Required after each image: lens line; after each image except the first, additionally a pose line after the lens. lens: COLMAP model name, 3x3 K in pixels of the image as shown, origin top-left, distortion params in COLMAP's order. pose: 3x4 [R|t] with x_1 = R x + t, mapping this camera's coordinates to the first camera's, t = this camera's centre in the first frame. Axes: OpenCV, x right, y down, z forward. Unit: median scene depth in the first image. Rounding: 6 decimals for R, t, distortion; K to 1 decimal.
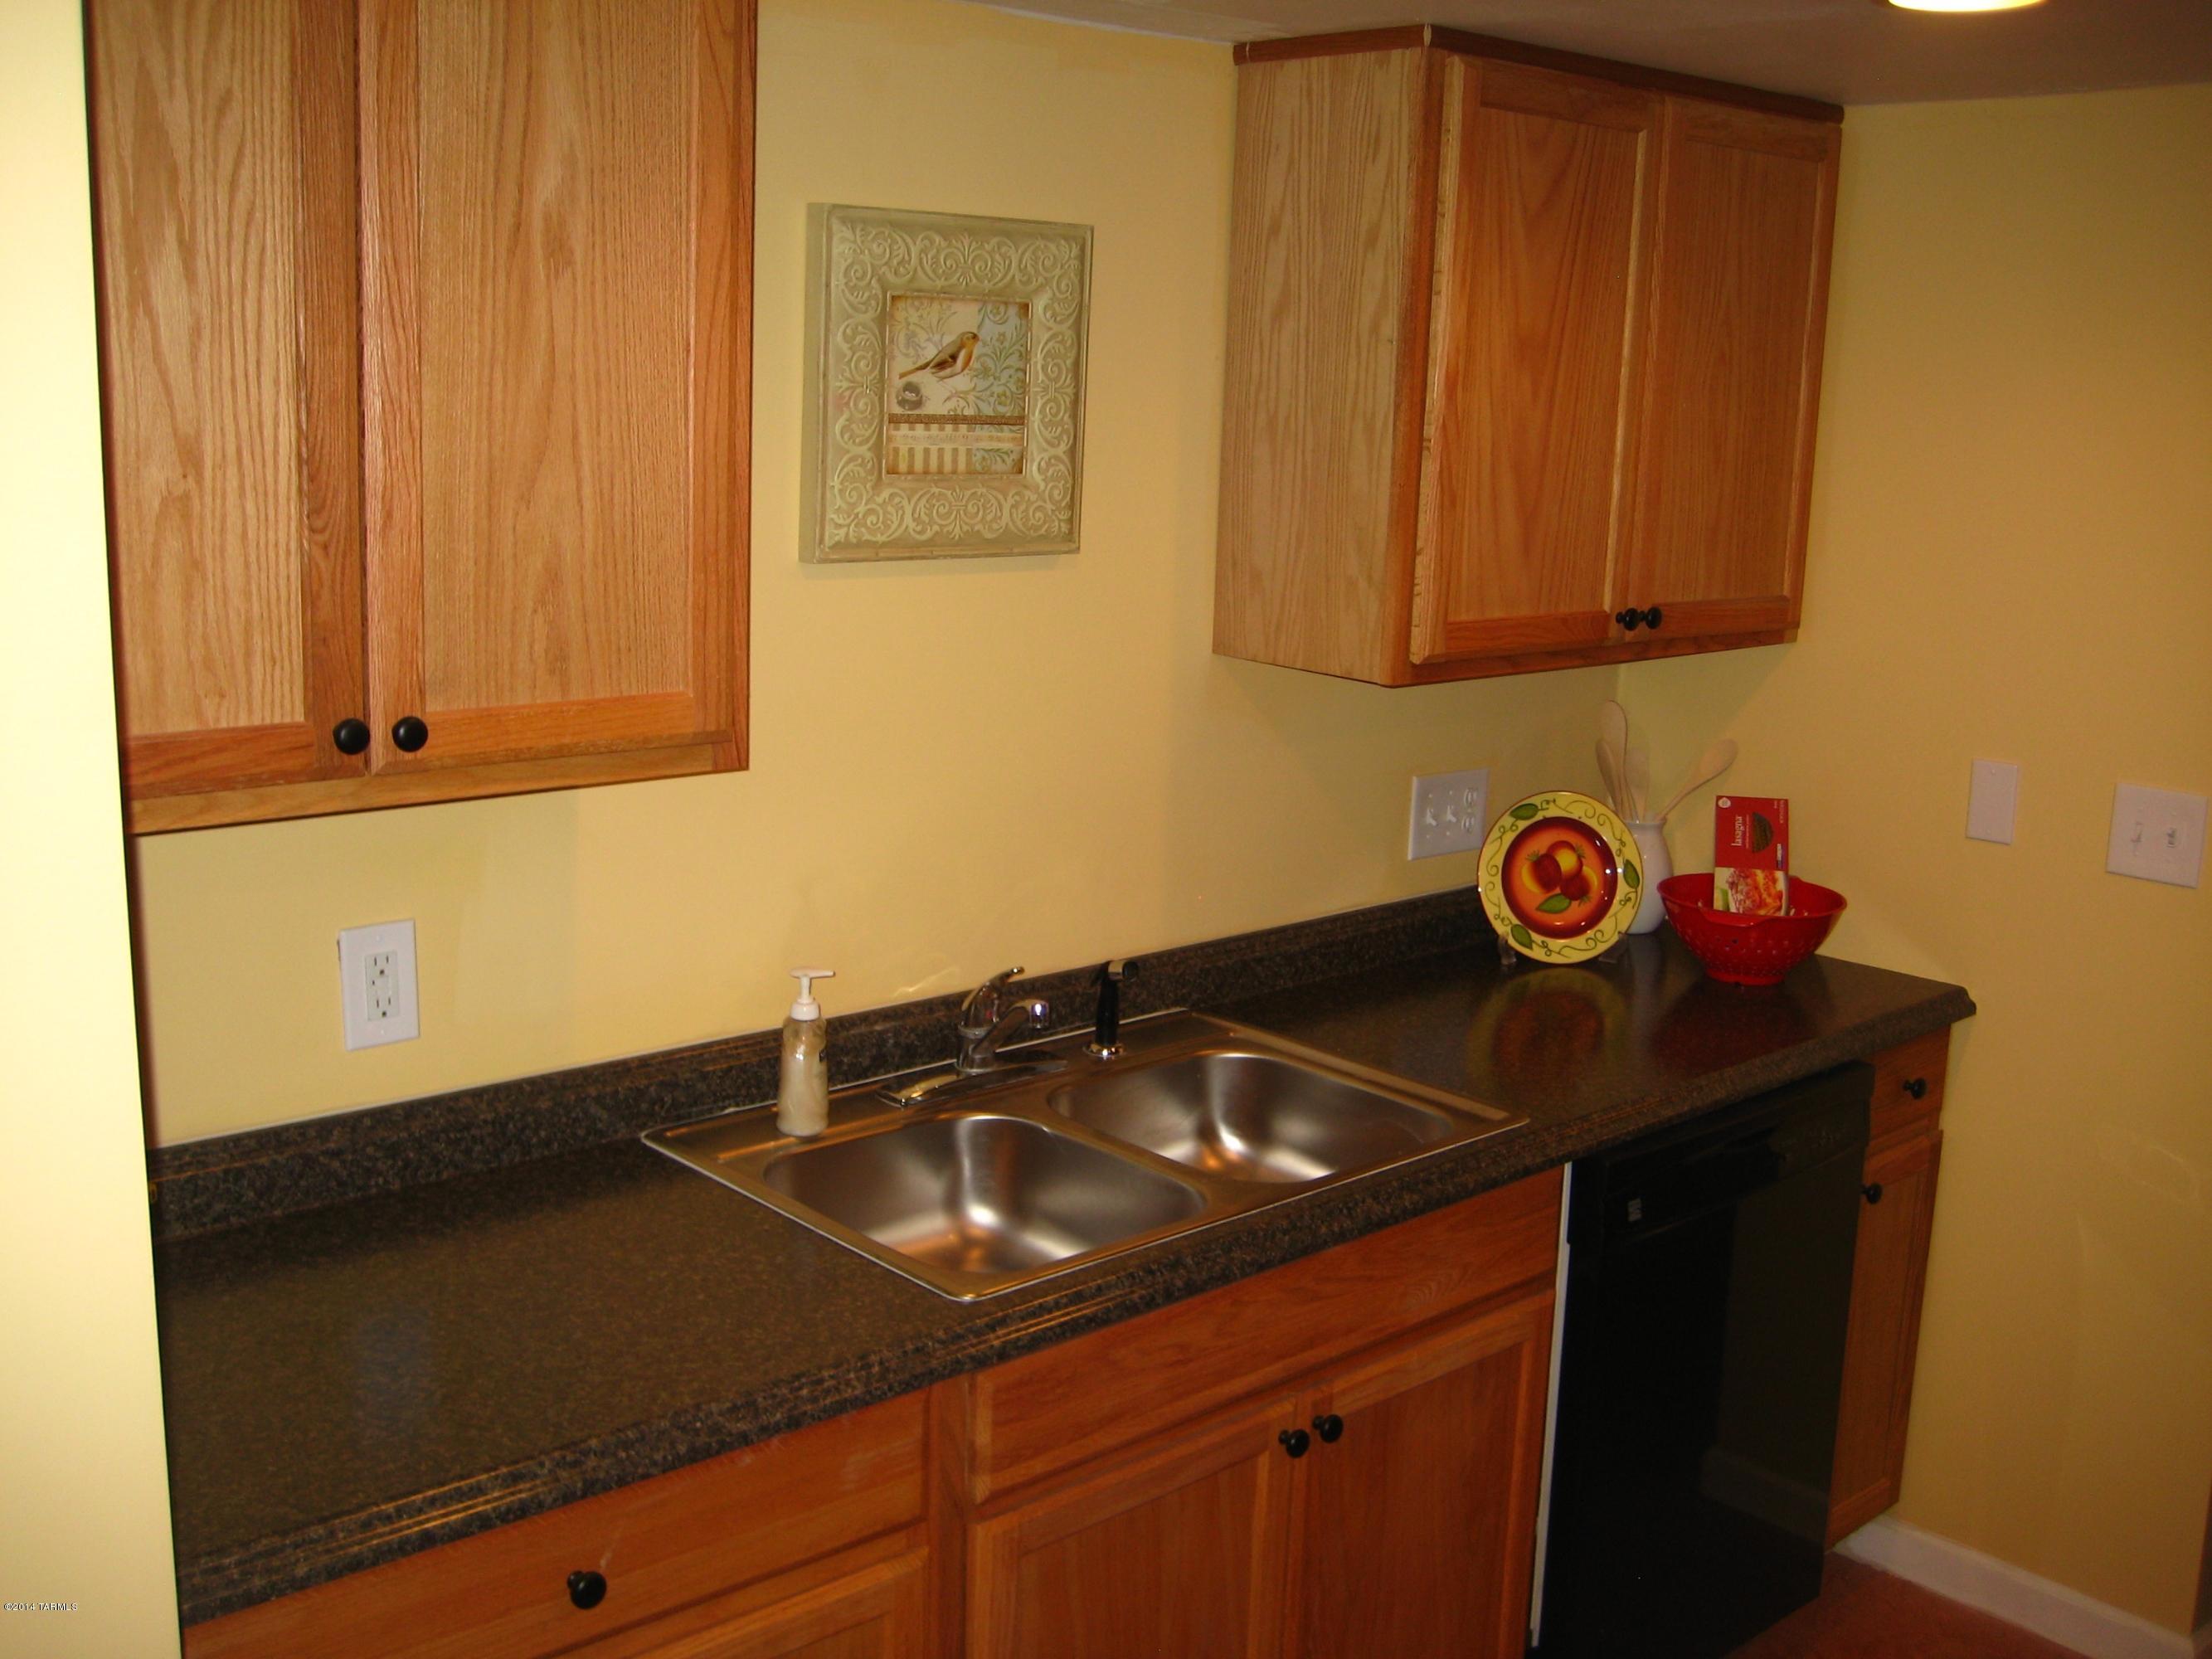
lens RADIAL K [[2319.6, 0, 1106.0], [0, 2319.6, 829.5], [0, 0, 1]] dist [-0.018971, -0.005607]
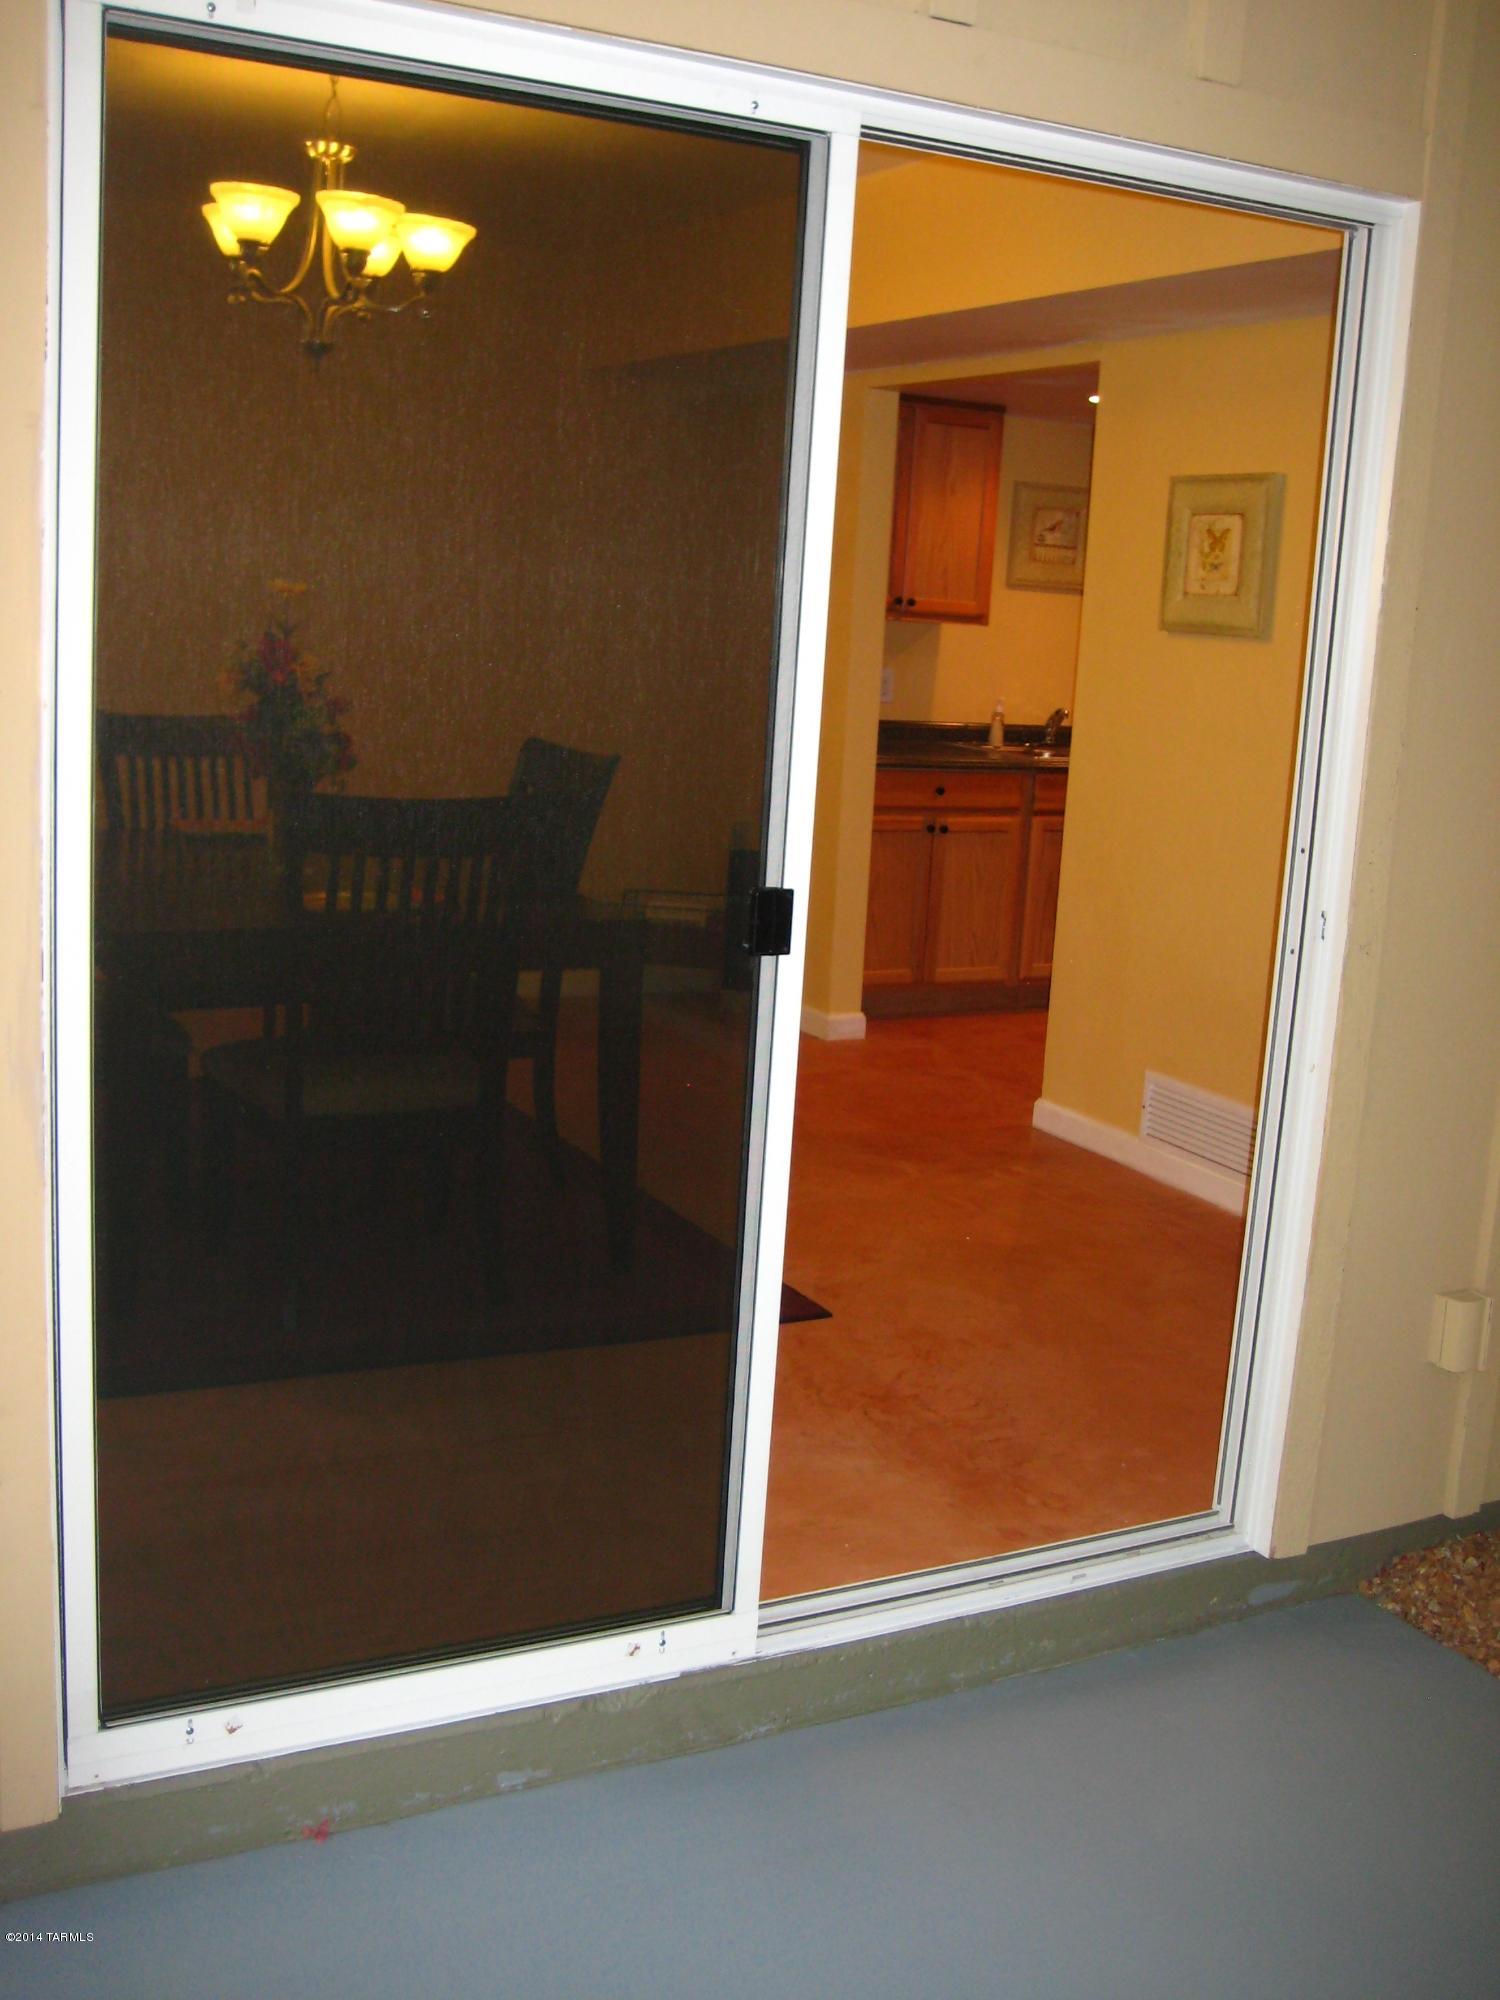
lens RADIAL K [[2097.2, 0, 750.0], [0, 2097.2, 1000.0], [0, 0, 1]] dist [-0.018971, -0.005607]
pose [[0.966776, 0.065137, -0.247186, 0.308391], [-0.072525, 0.997148, -0.020891, 0.587994], [0.245120, 0.038124, 0.968743, -2.070508]]
